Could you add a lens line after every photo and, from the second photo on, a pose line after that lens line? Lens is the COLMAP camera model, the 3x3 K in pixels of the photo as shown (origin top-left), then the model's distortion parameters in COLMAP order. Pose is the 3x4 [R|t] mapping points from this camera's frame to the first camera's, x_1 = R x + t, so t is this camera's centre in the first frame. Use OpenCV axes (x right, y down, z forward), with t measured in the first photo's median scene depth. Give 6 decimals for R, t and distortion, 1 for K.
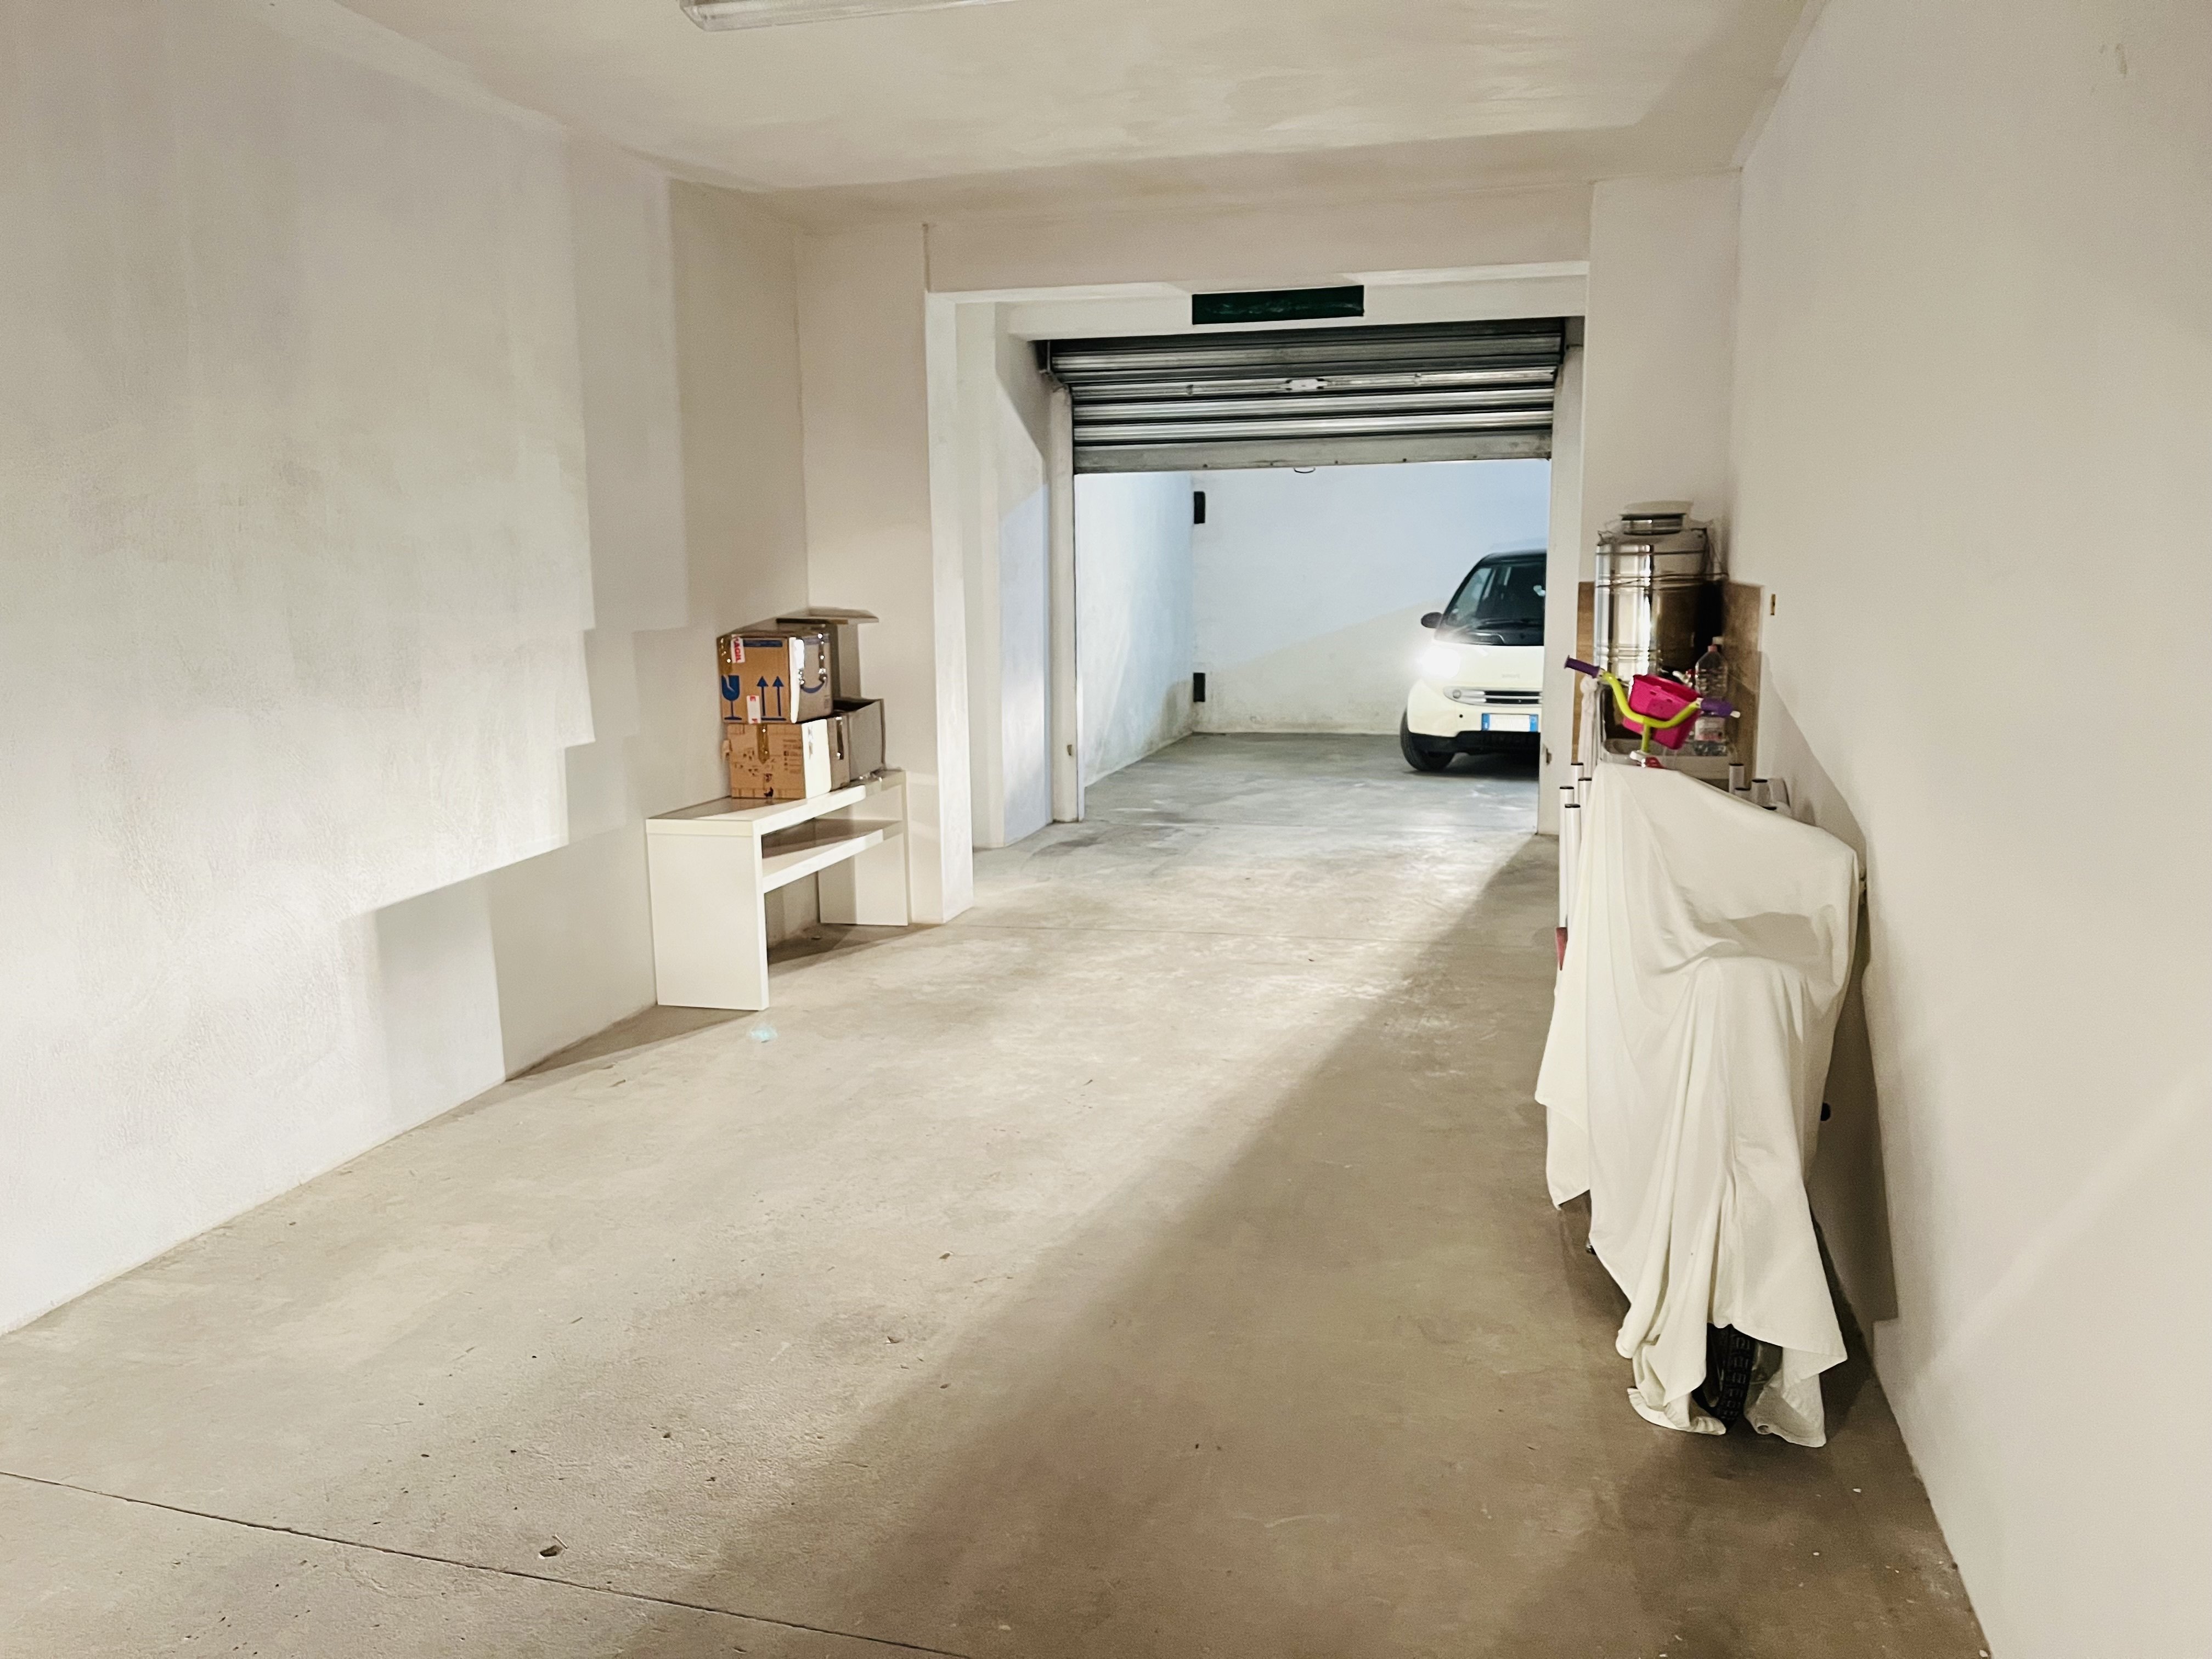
lens RADIAL K [[1696.7, 0, 1106.0], [0, 1696.7, 829.5], [0, 0, 1]] dist [0.198393, -0.203786]
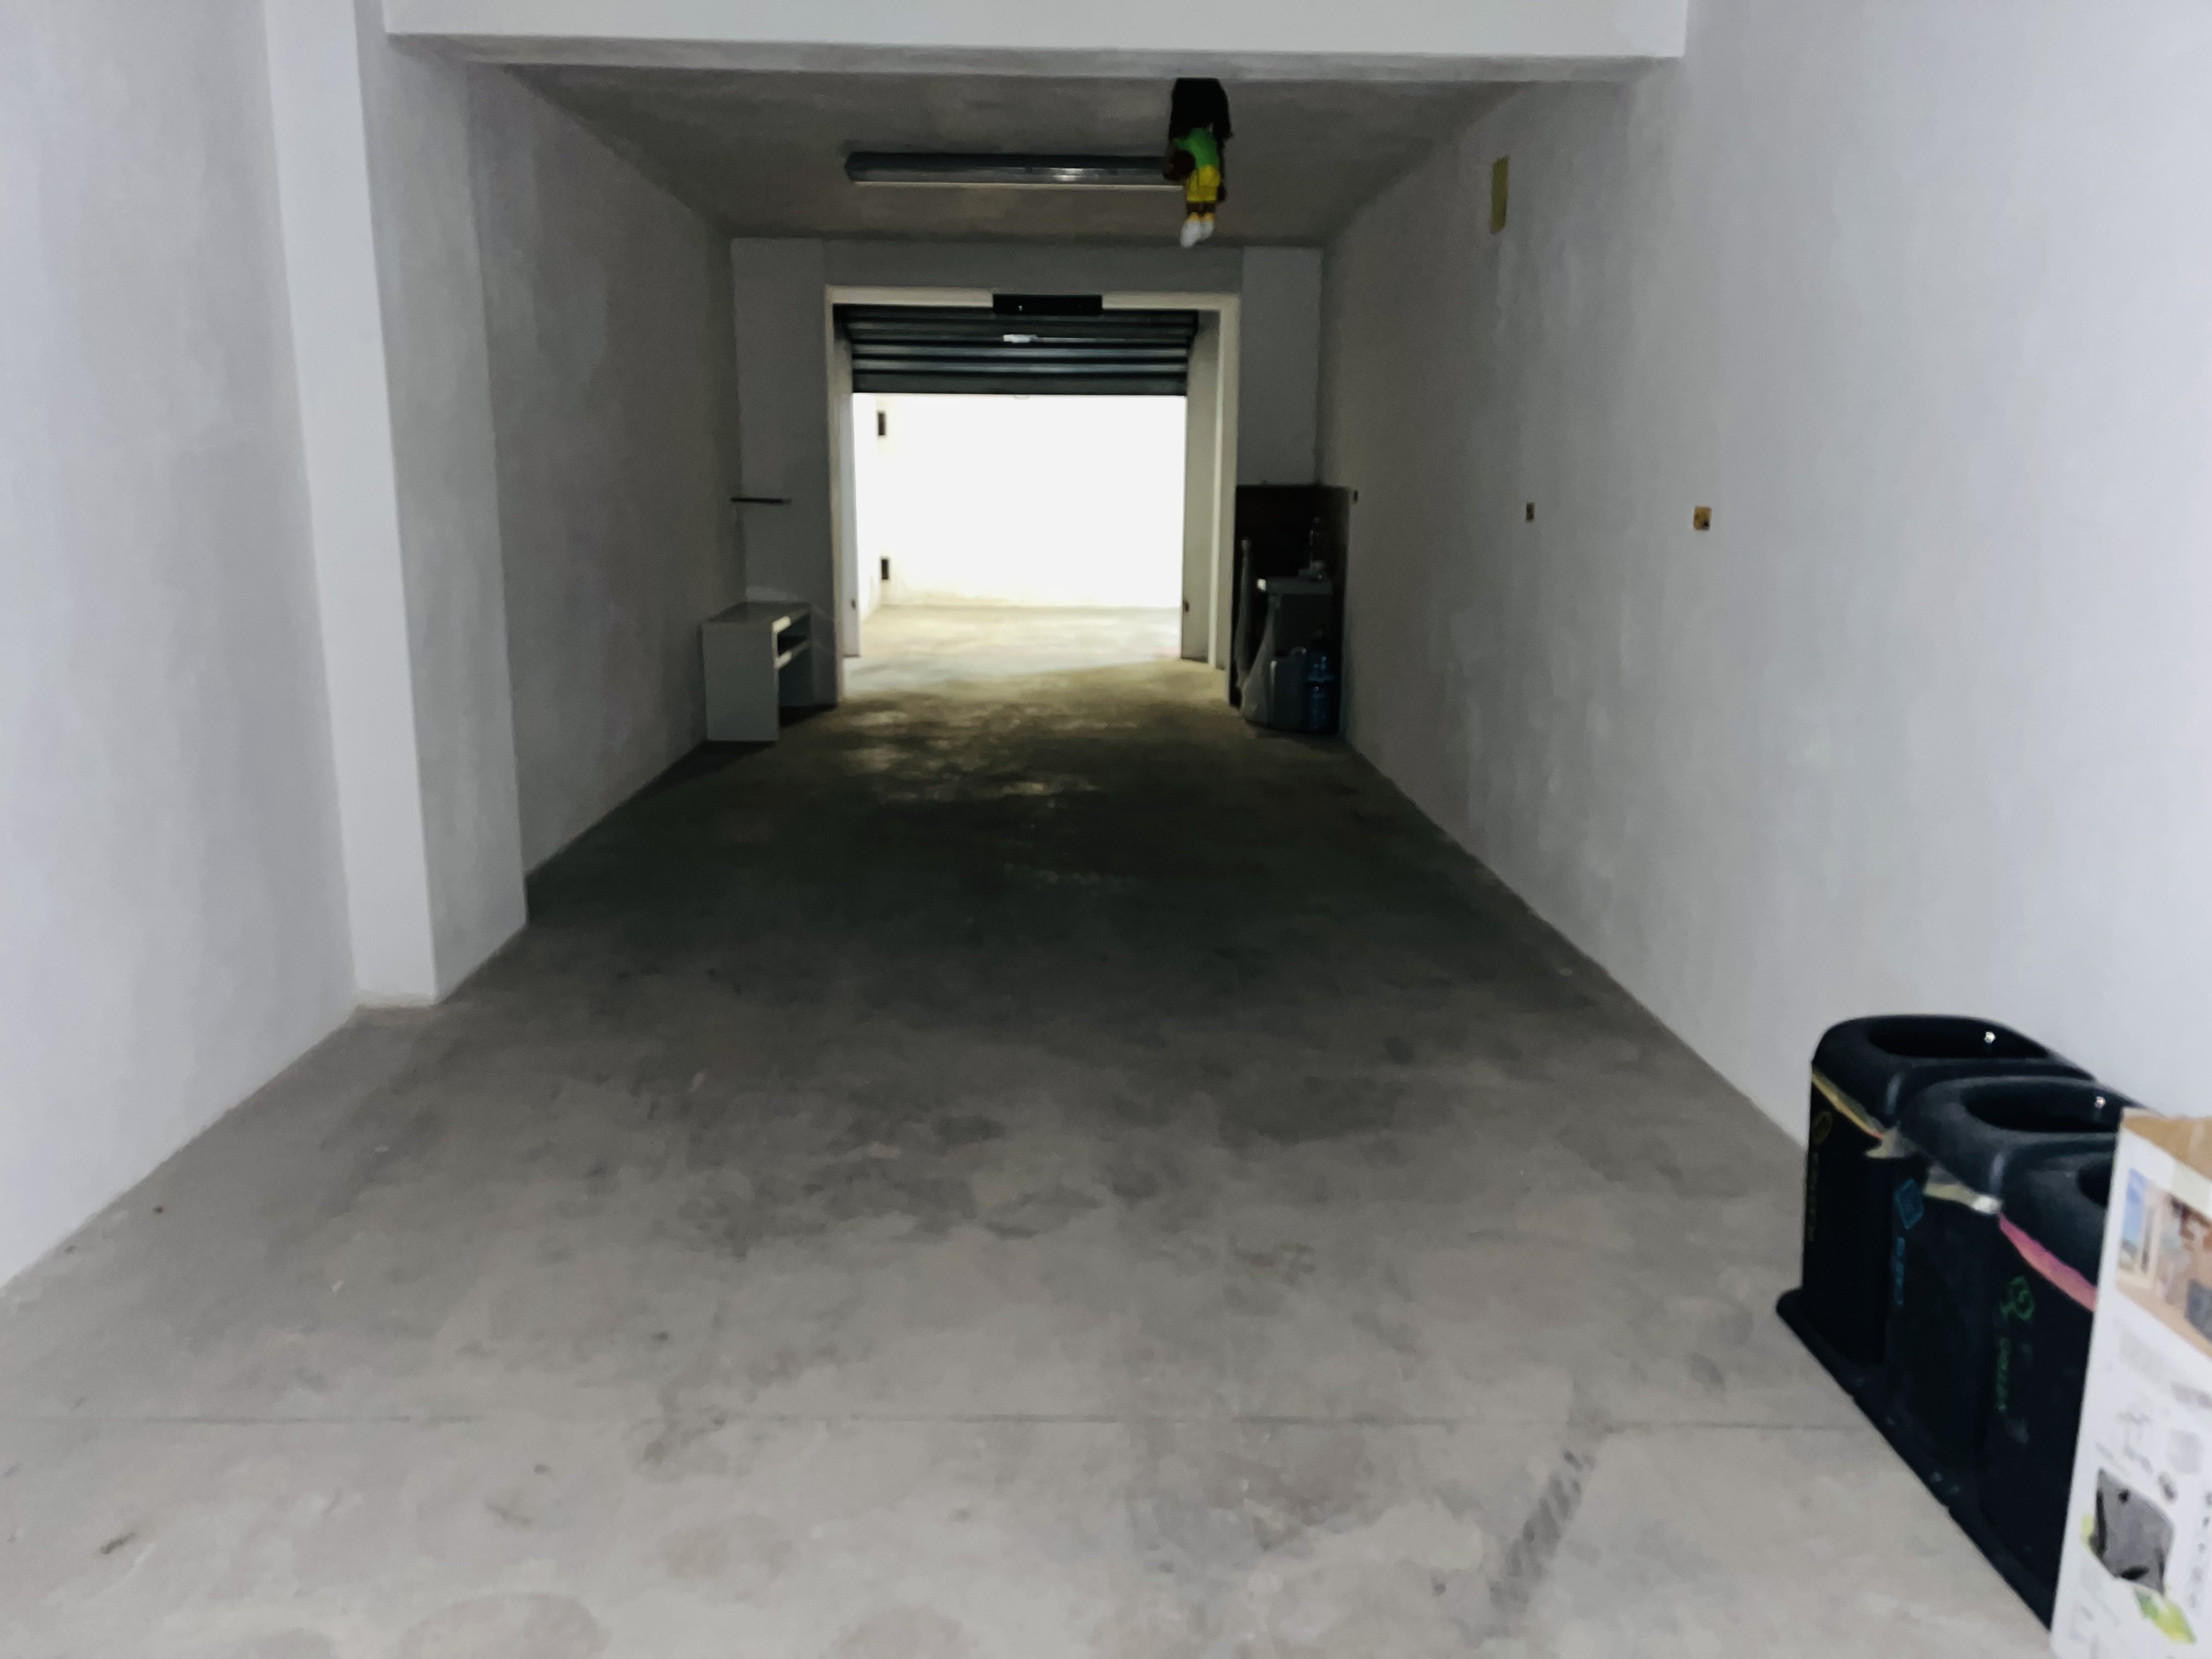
lens RADIAL K [[1696.7, 0, 1106.0], [0, 1696.7, 829.5], [0, 0, 1]] dist [0.198393, -0.203786]
pose [[0.967723, -0.035795, 0.249462, -0.189983], [0.026470, 0.998823, 0.040634, 0.107575], [-0.250623, -0.032719, 0.967532, -0.474469]]
